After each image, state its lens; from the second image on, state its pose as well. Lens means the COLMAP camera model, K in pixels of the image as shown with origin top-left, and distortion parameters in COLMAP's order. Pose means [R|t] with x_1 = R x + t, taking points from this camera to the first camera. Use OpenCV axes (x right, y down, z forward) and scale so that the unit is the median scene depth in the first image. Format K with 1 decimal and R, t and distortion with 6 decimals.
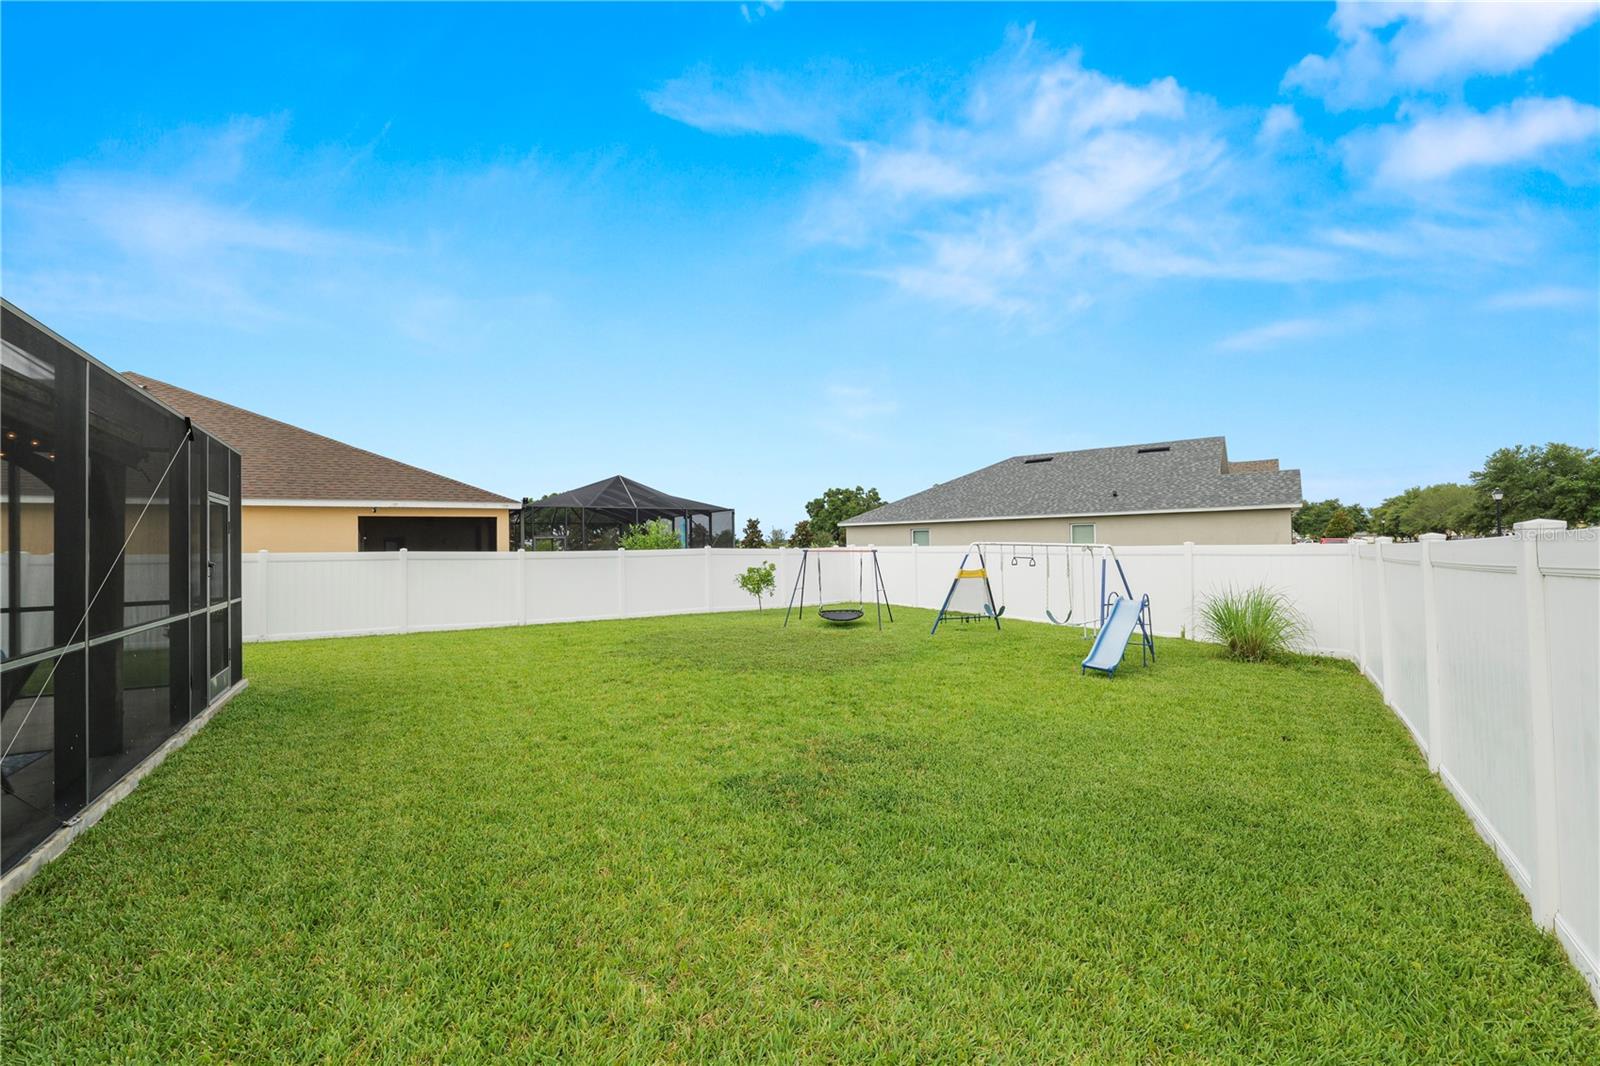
lens RADIAL K [[647.4, 0, 804.0], [0, 647.4, 535.4], [0, 0, 1]] dist [-0.004735, -0.000358]
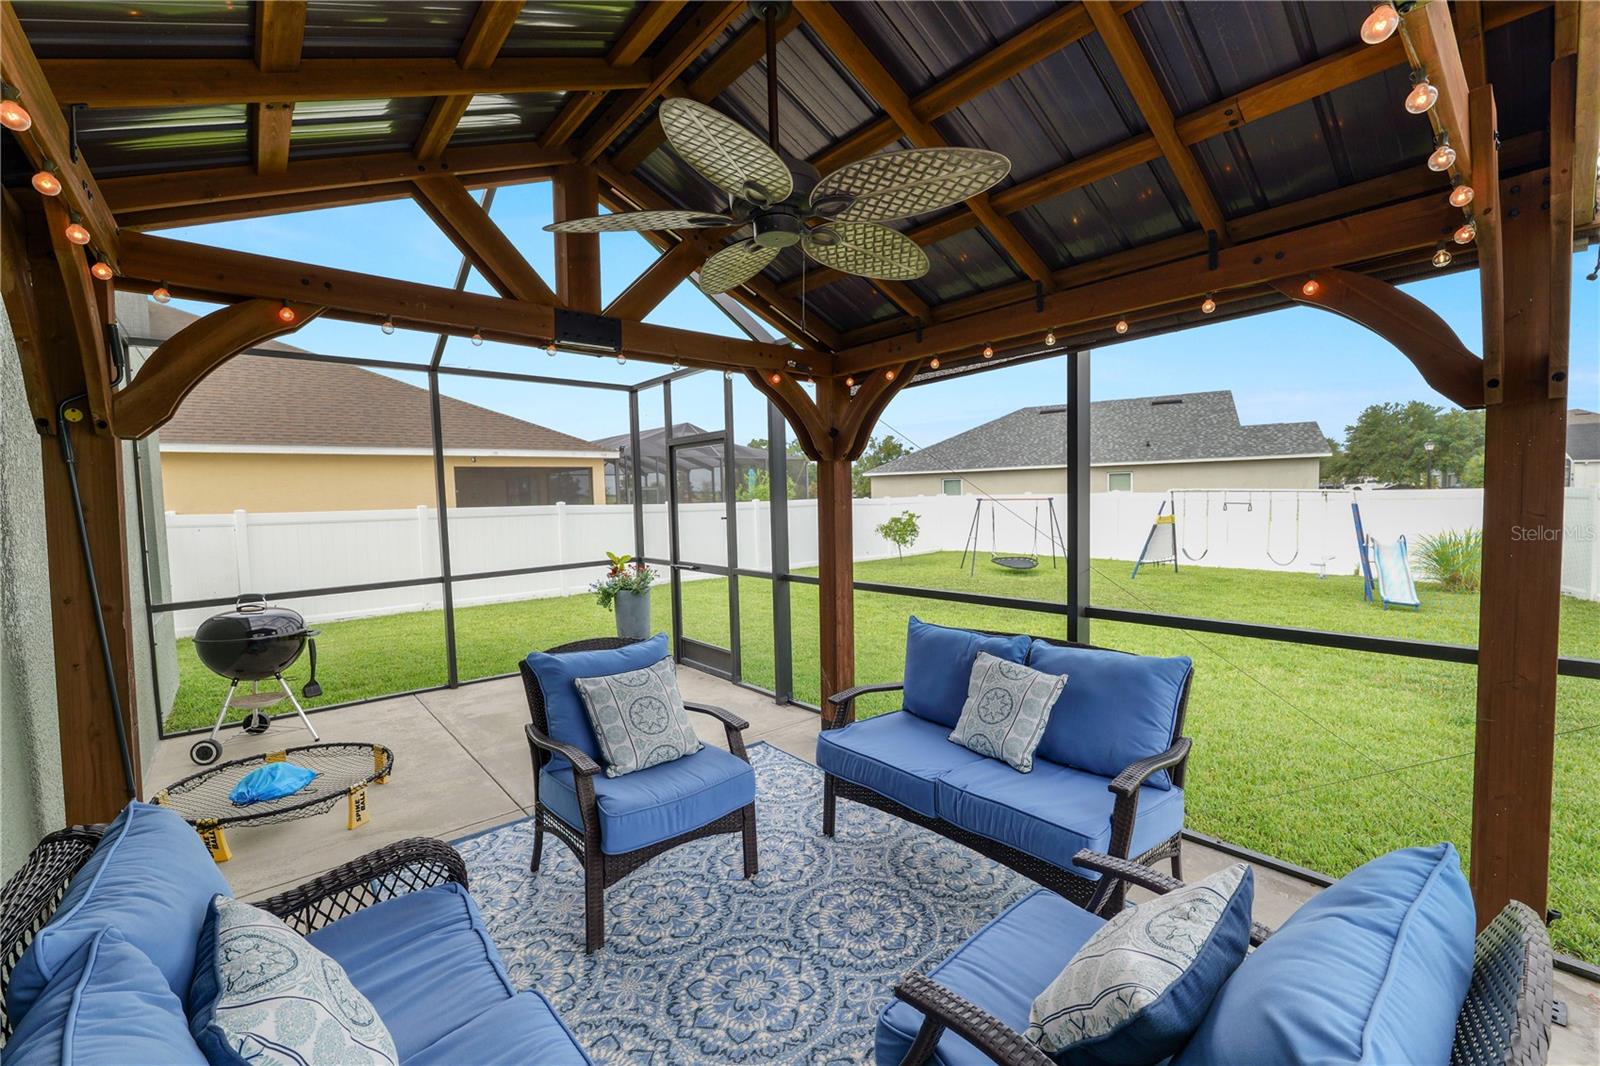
lens RADIAL K [[639.6, 0, 795.6], [0, 639.6, 550.5], [0, 0, 1]] dist [-0.003309, -0.000097]
pose [[0.989056, -0.022417, 0.145830, -0.250239], [0.007859, 0.994992, 0.099647, 0.000907], [-0.147334, -0.097410, 0.984278, 0.038912]]
